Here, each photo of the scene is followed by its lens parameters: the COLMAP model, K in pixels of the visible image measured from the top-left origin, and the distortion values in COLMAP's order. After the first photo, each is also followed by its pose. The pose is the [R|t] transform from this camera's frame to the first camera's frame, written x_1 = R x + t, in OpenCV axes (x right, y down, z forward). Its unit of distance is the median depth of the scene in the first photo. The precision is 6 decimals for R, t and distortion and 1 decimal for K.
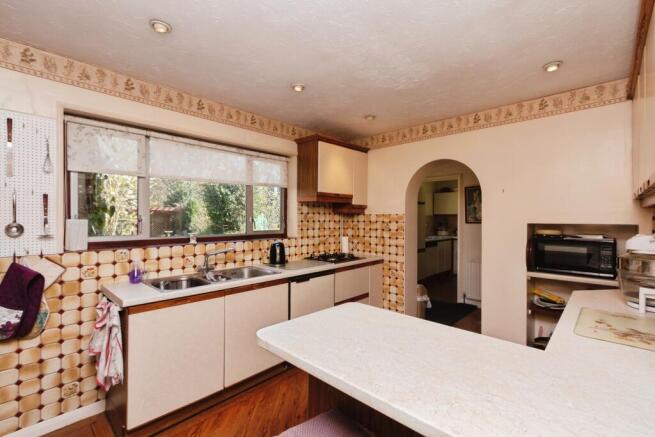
lens RADIAL K [[295.9, 0, 326.2], [0, 295.9, 215.2], [0, 0, 1]] dist [0.000286, 0.000093]
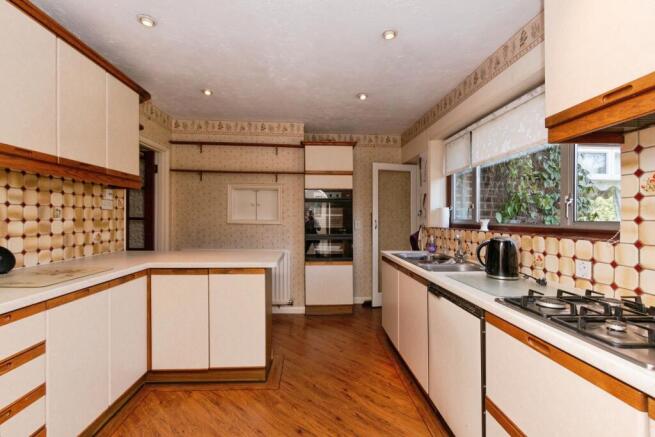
lens RADIAL K [[295.9, 0, 326.2], [0, 295.9, 215.2], [0, 0, 1]] dist [0.000286, 0.000093]
pose [[-0.684958, -0.002650, -0.728578, 0.517268], [0.004007, 0.999965, -0.007405, 0.051036], [0.728571, -0.007991, -0.684923, 1.204164]]
